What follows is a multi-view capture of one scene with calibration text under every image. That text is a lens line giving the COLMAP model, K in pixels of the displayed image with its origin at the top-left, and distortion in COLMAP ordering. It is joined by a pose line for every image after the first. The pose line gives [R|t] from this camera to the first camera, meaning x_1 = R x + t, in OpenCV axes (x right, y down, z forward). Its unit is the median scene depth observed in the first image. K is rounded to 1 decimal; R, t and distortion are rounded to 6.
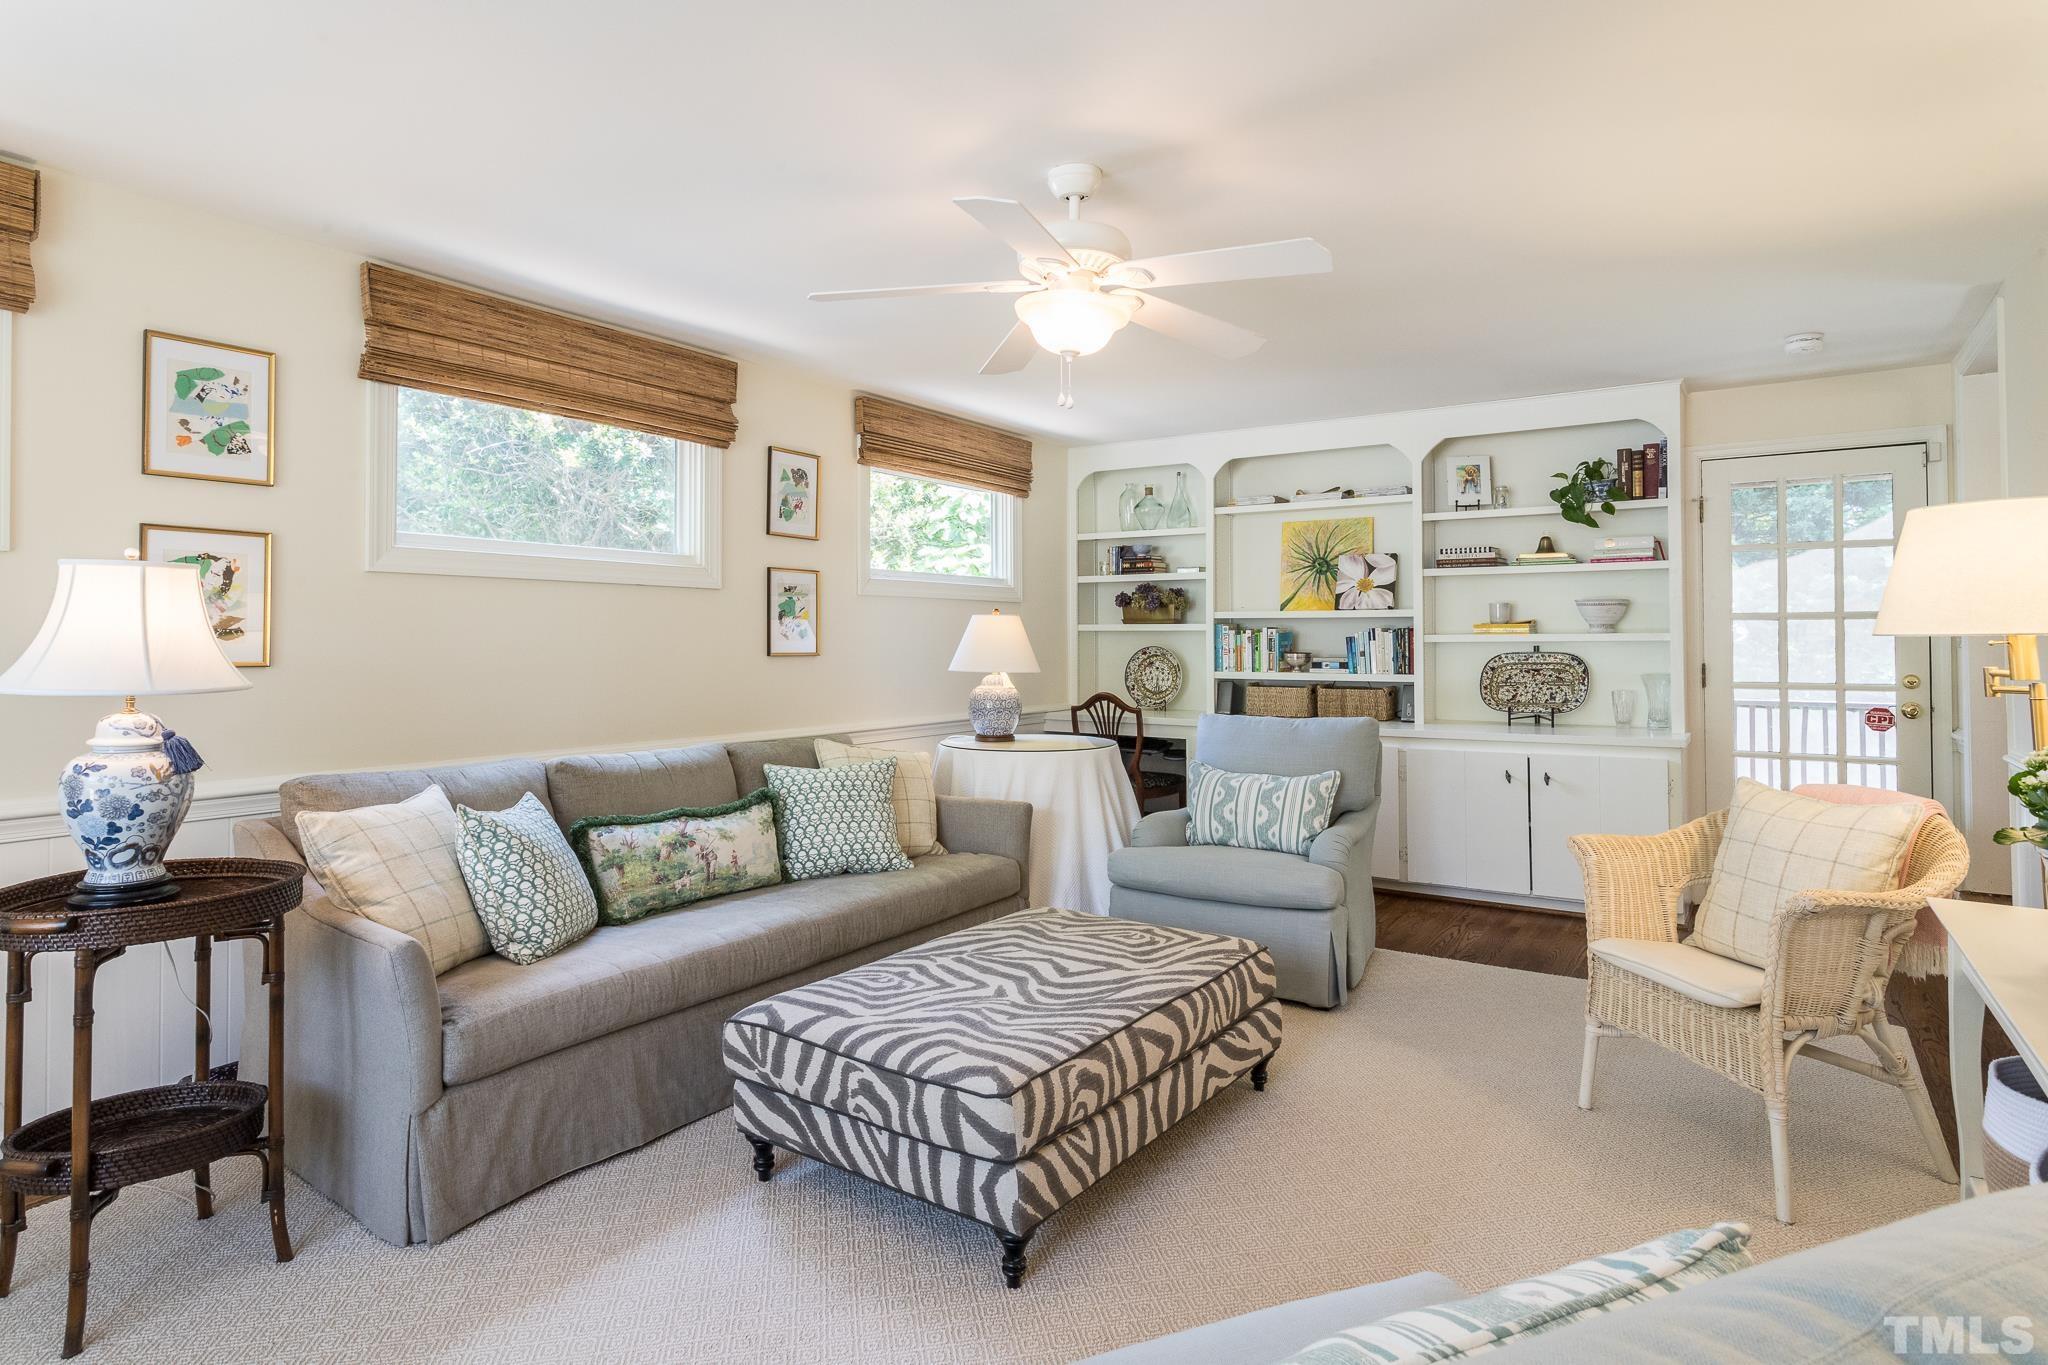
lens RADIAL K [[1122.6, 0, 992.4], [0, 1122.6, 632.0], [0, 0, 1]] dist [-0.009890, 0.001771]
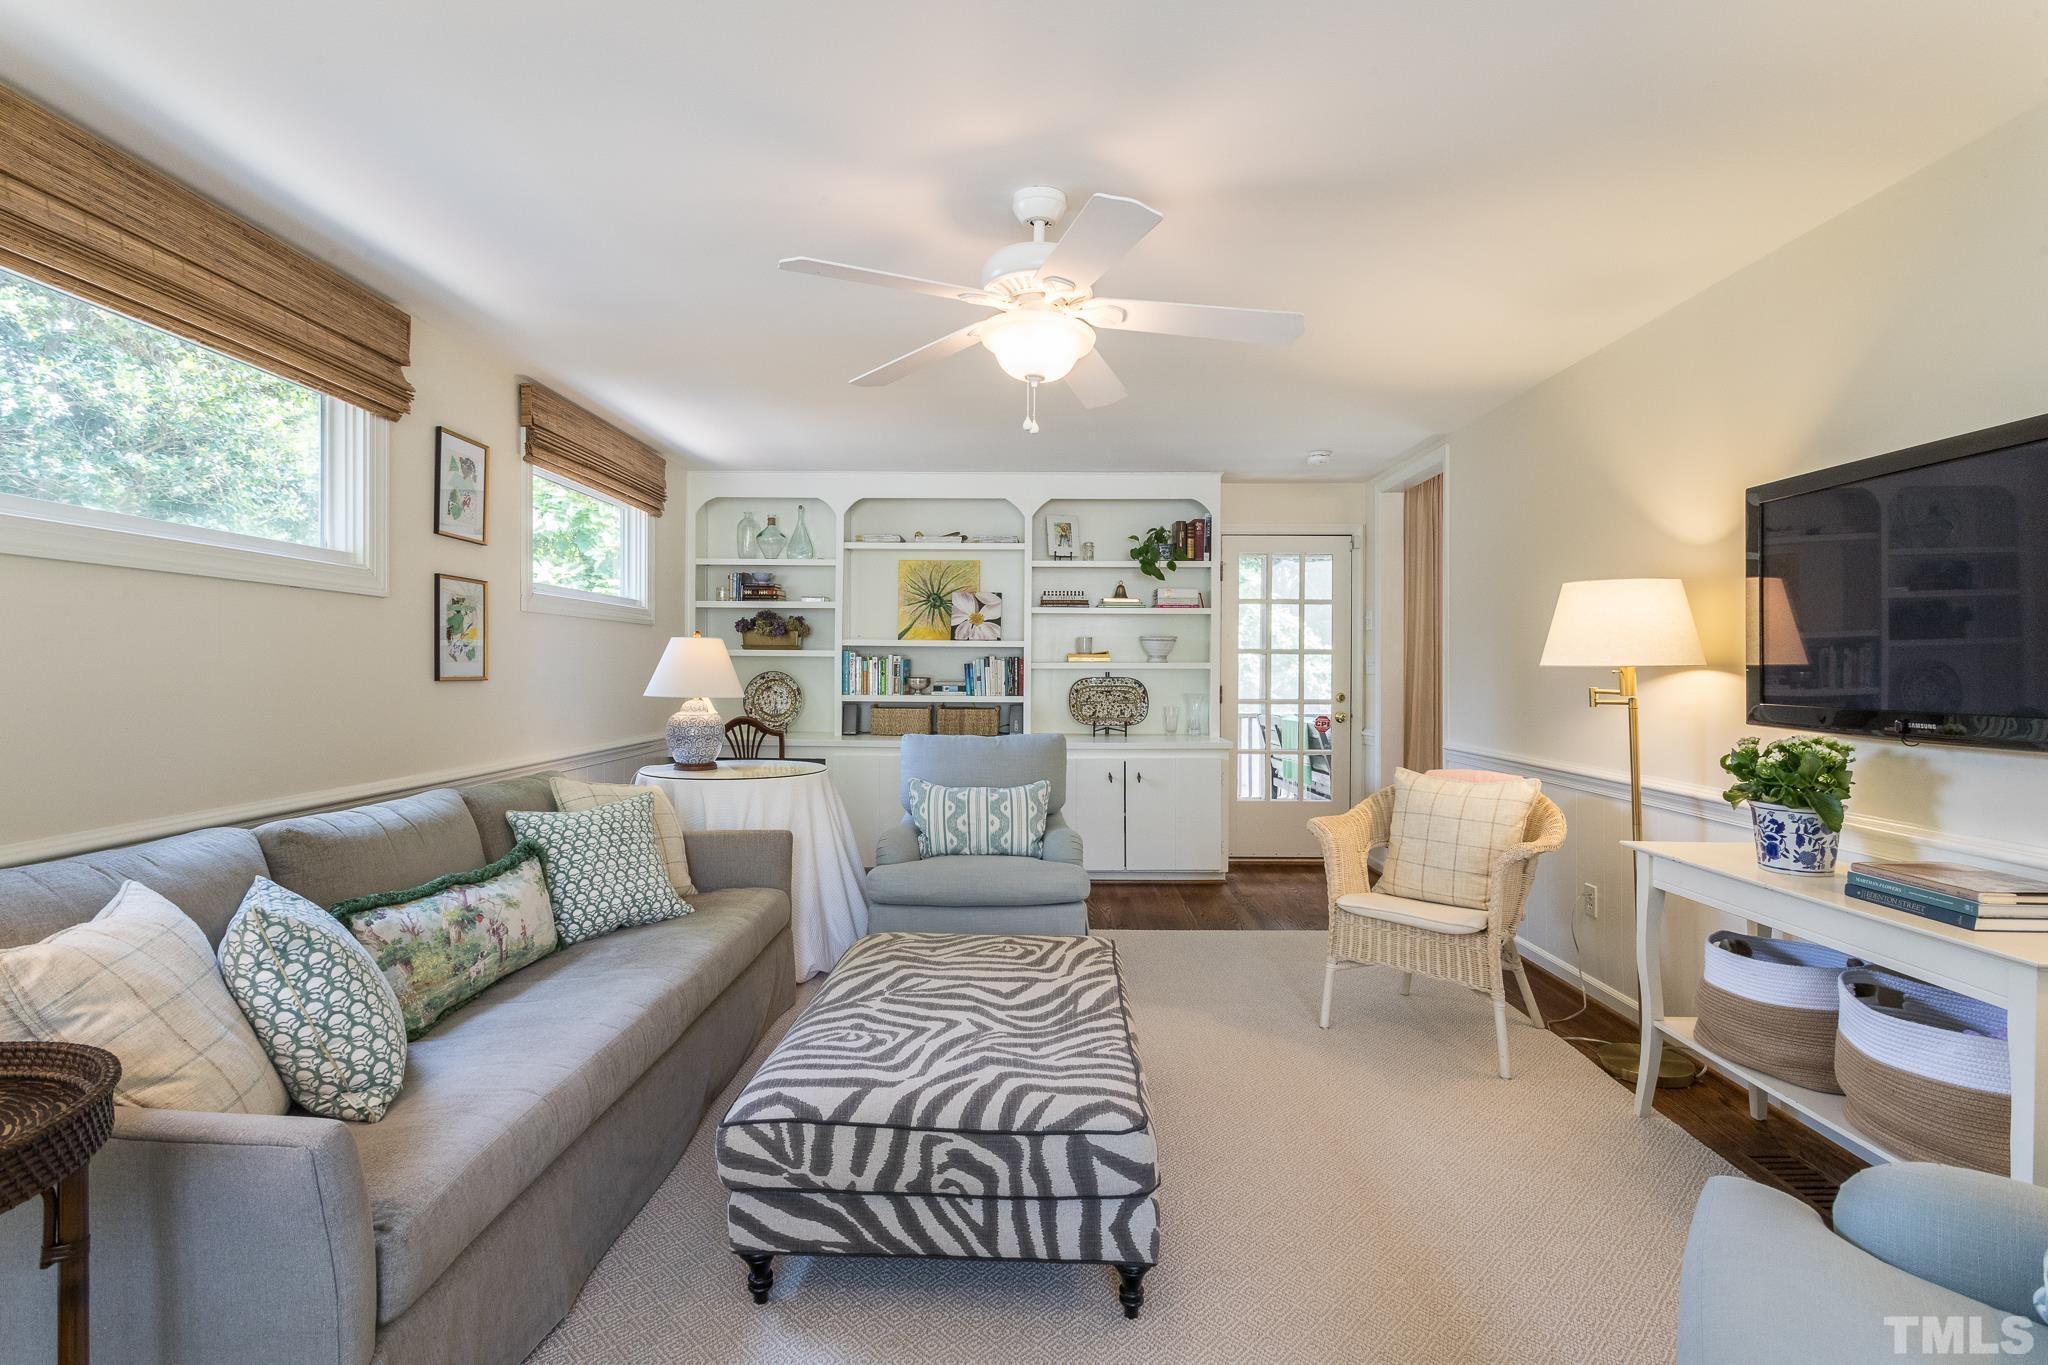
lens RADIAL K [[991.8, 0, 1024.0], [0, 991.8, 682.5], [0, 0, 1]] dist [-0.001466, 0.001966]
pose [[0.829408, -0.002005, 0.558639, -0.264656], [-0.011056, 0.999739, 0.020004, 0.003364], [-0.558534, -0.022768, 0.829169, 0.162521]]
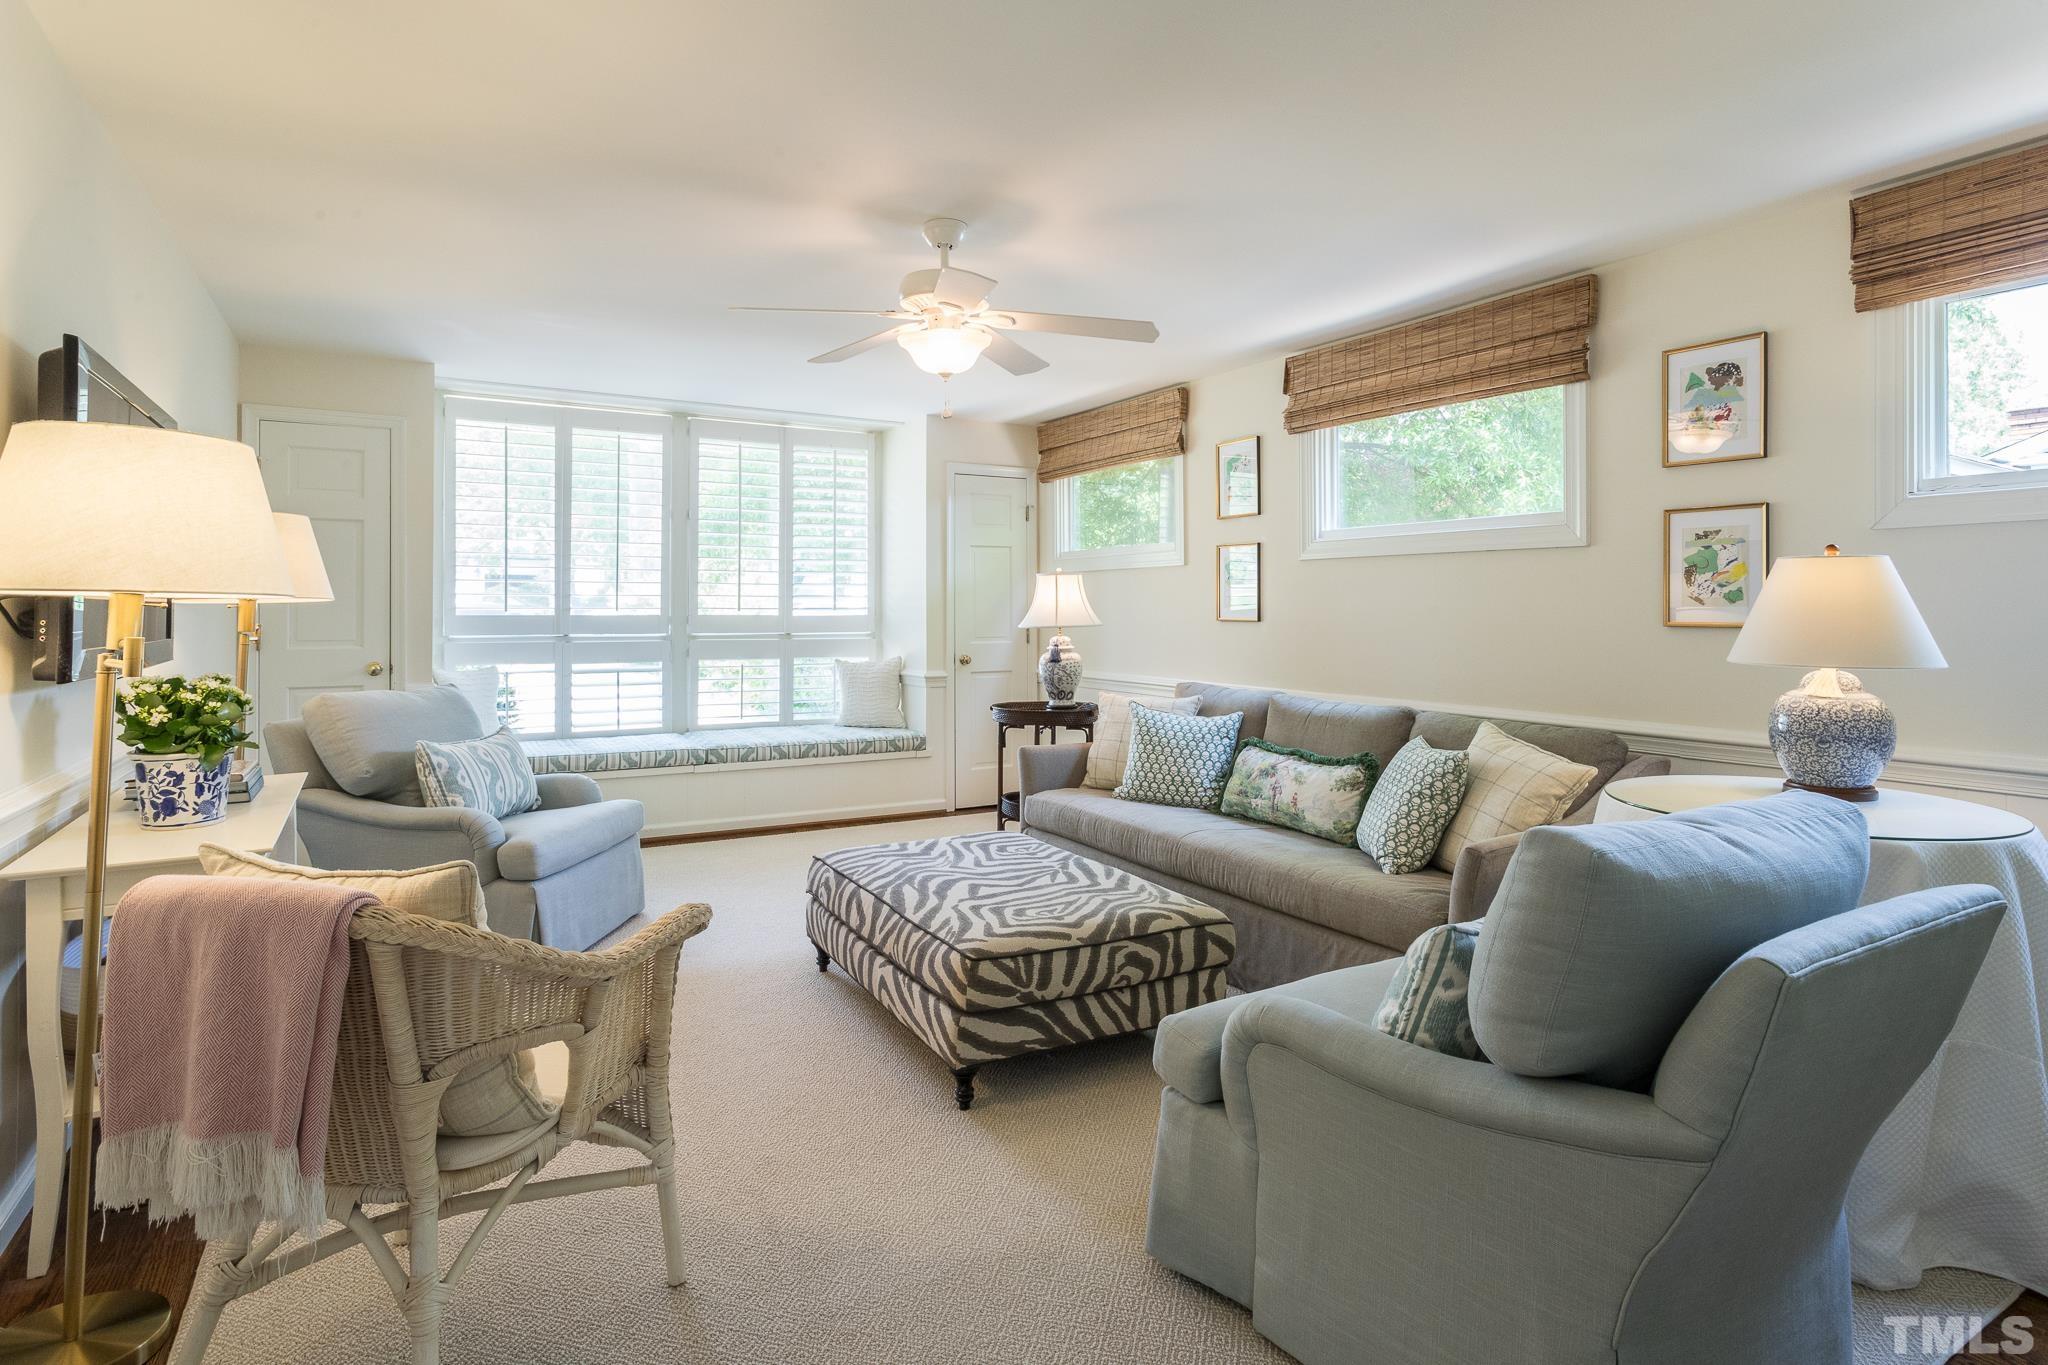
lens RADIAL K [[1068.1, 0, 1026.3], [0, 1068.1, 606.0], [0, 0, 1]] dist [-0.017083, 0.000626]
pose [[-0.427712, 0.000213, -0.903915, 0.679618], [0.005819, 0.999980, -0.002517, 0.007271], [0.903896, -0.006336, -0.427705, 0.973221]]
